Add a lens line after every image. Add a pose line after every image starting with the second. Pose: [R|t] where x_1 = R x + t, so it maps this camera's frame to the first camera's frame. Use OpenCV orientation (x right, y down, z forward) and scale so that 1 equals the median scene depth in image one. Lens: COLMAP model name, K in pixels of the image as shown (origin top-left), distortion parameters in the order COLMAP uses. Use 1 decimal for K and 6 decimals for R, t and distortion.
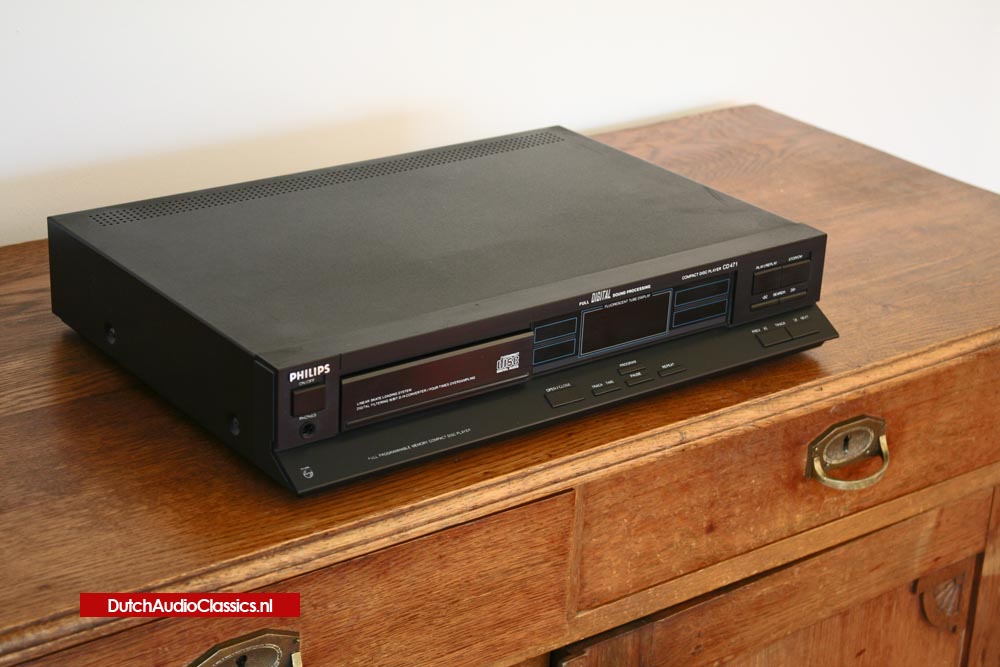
lens RADIAL K [[1993.1, 0, 521.1], [0, 1993.1, 331.9], [0, 0, 1]] dist [0.056419, -0.076252]
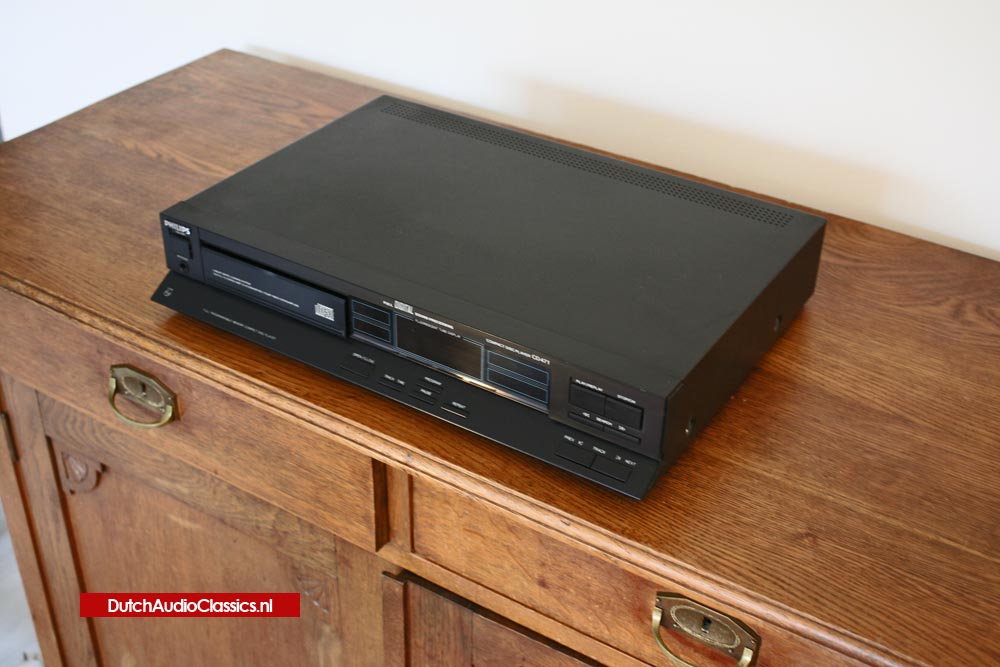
lens RADIAL K [[1250.7, 0, 500.0], [0, 1250.7, 333.5], [0, 0, 1]] dist [-0.053970, -0.010050]
pose [[0.339485, 0.478074, -0.810059, 0.606768], [-0.368867, 0.859886, 0.352893, -0.261318], [0.865267, 0.179002, 0.468264, 0.699022]]
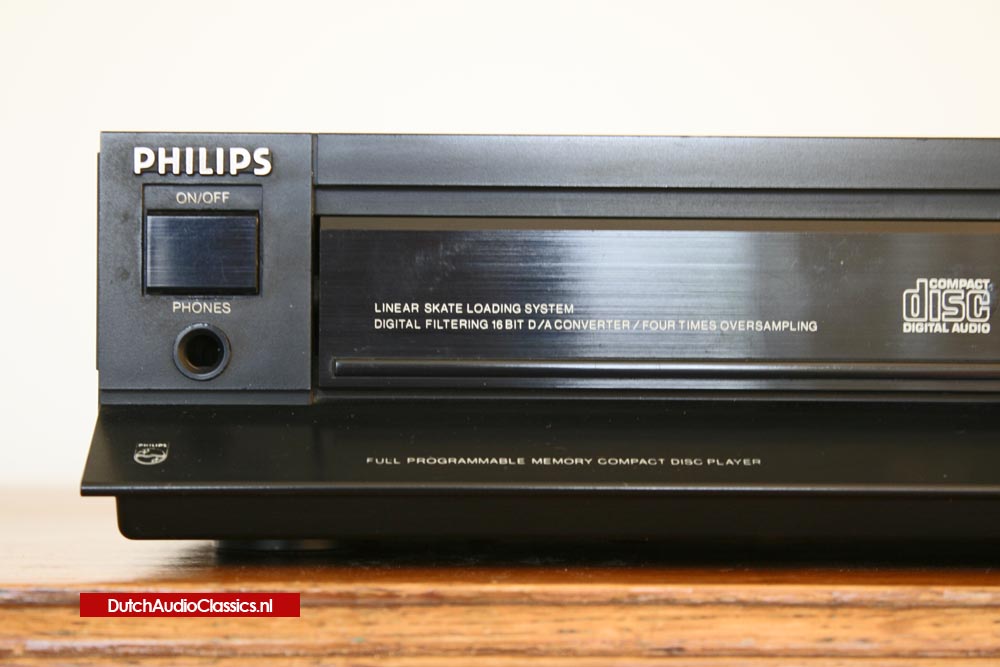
lens RADIAL K [[2356.6, 0, 500.0], [0, 2356.6, 333.5], [0, 0, 1]] dist [0.106946, 0.057126]
pose [[0.804852, -0.067487, -0.589626, 0.147713], [-0.195969, 0.907565, -0.371379, 0.162191], [0.560186, 0.414454, 0.717230, 0.653805]]
